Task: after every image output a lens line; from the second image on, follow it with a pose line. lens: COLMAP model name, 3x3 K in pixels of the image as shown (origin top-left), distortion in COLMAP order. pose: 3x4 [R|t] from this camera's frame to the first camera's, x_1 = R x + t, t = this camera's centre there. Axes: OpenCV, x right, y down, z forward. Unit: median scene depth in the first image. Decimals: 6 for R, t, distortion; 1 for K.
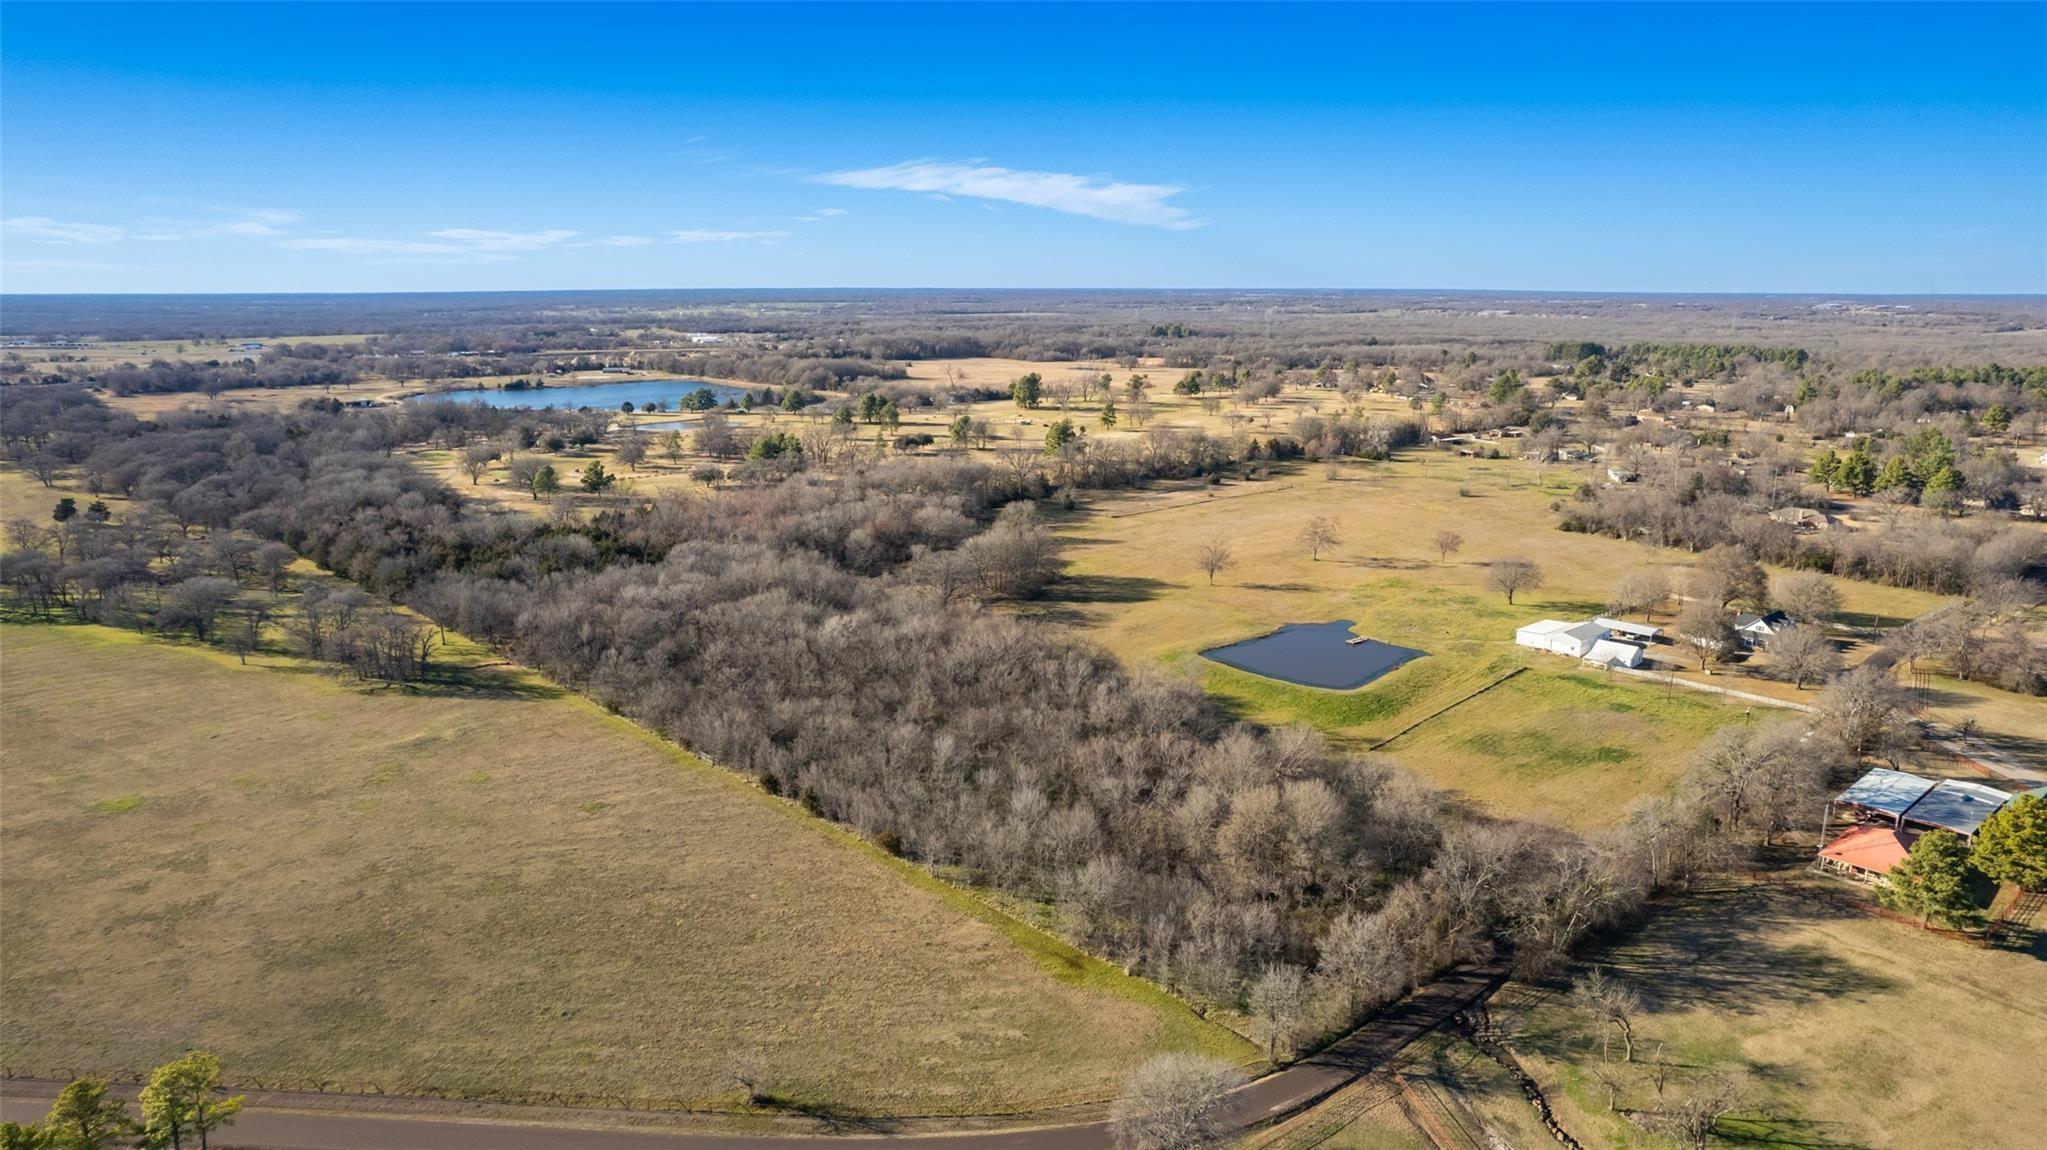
lens RADIAL K [[1314.1, 0, 1024.4], [0, 1314.1, 570.6], [0, 0, 1]] dist [-0.078593, 0.068851]
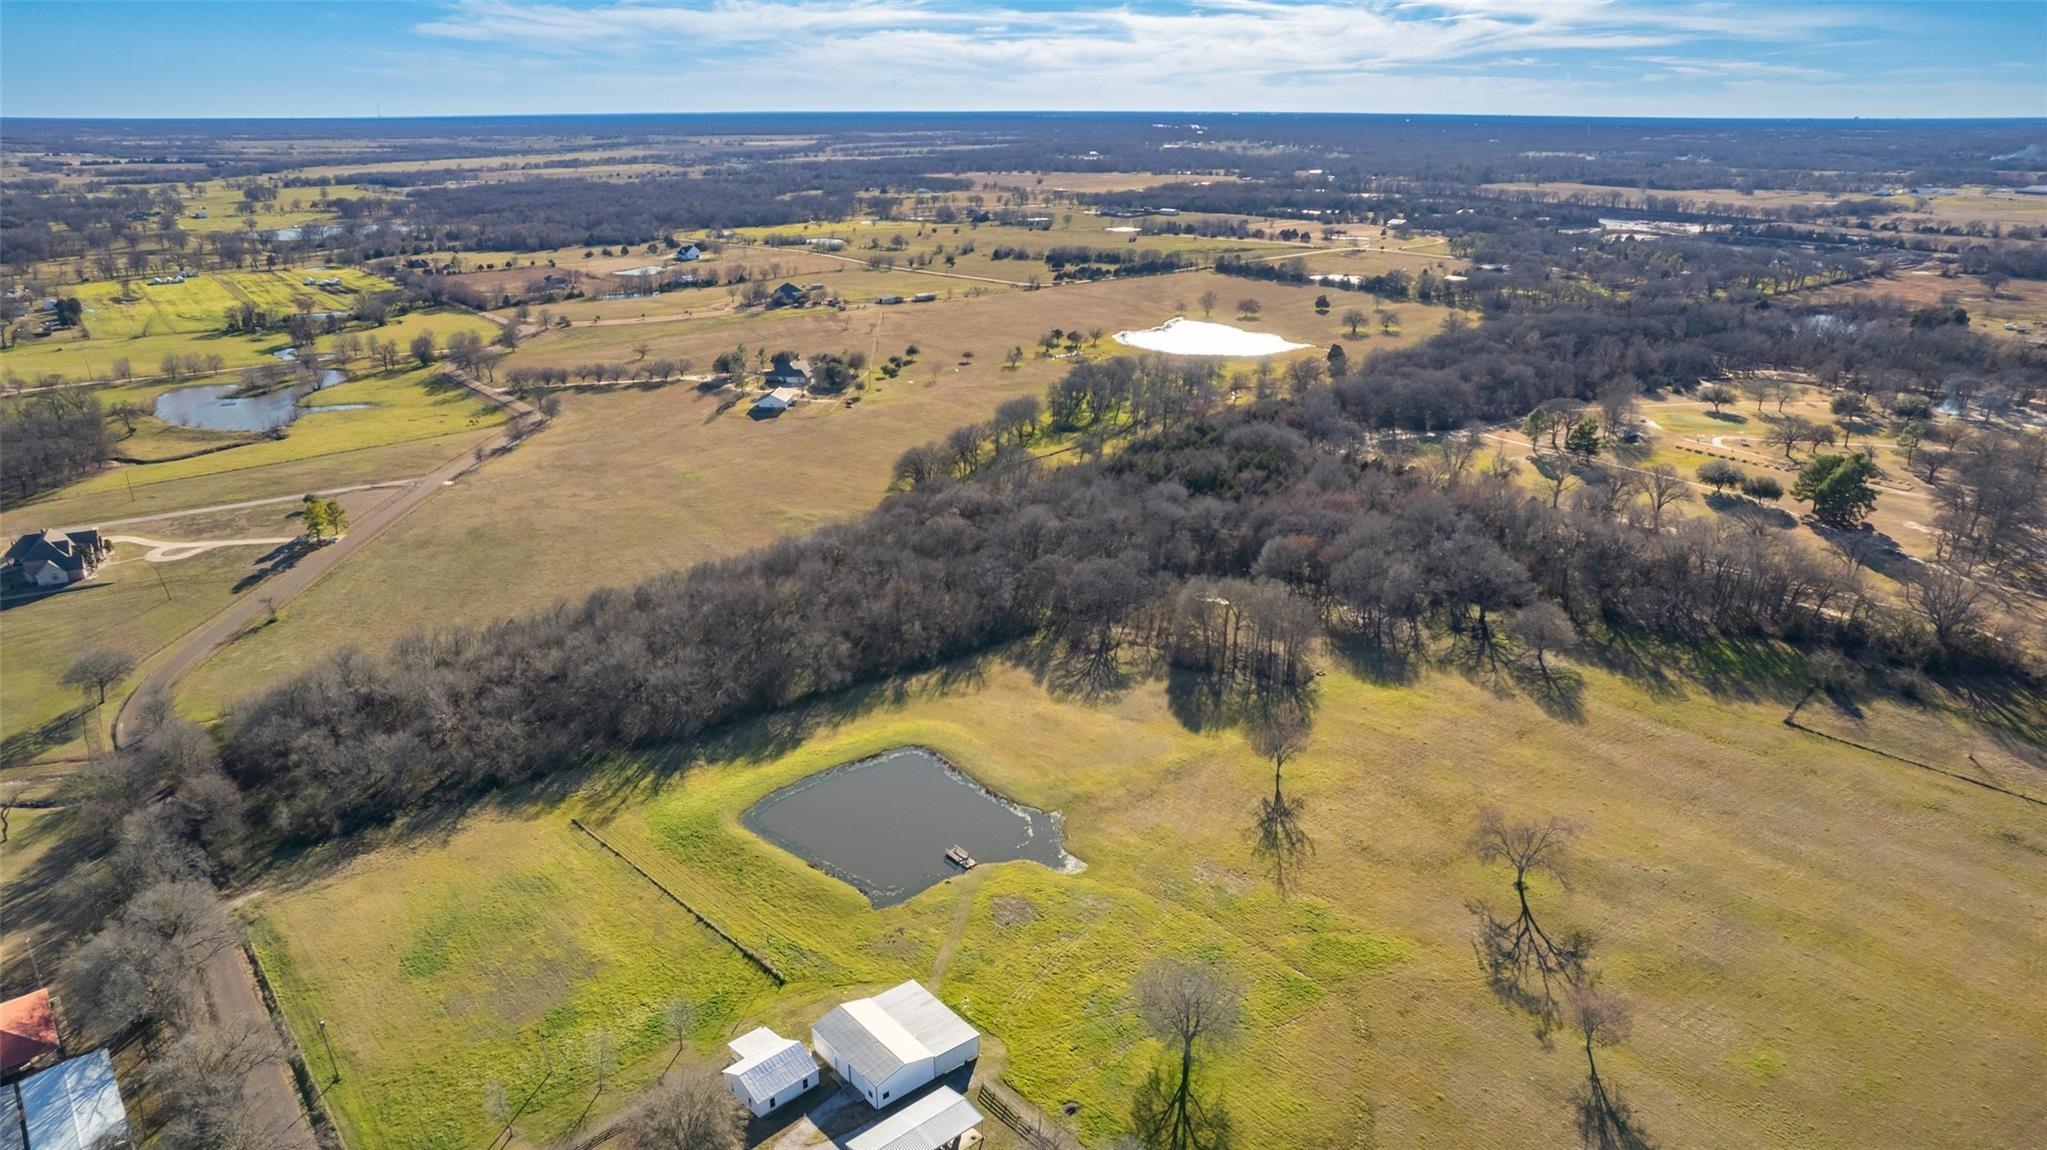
lens RADIAL K [[1310.1, 0, 1024.8], [0, 1310.1, 580.1], [0, 0, 1]] dist [-0.080543, 0.073744]
pose [[-0.011833, 0.344476, -0.938720, 0.932598], [-0.214691, 0.916017, 0.338851, -0.350329], [0.976610, 0.205545, 0.063117, 1.064832]]
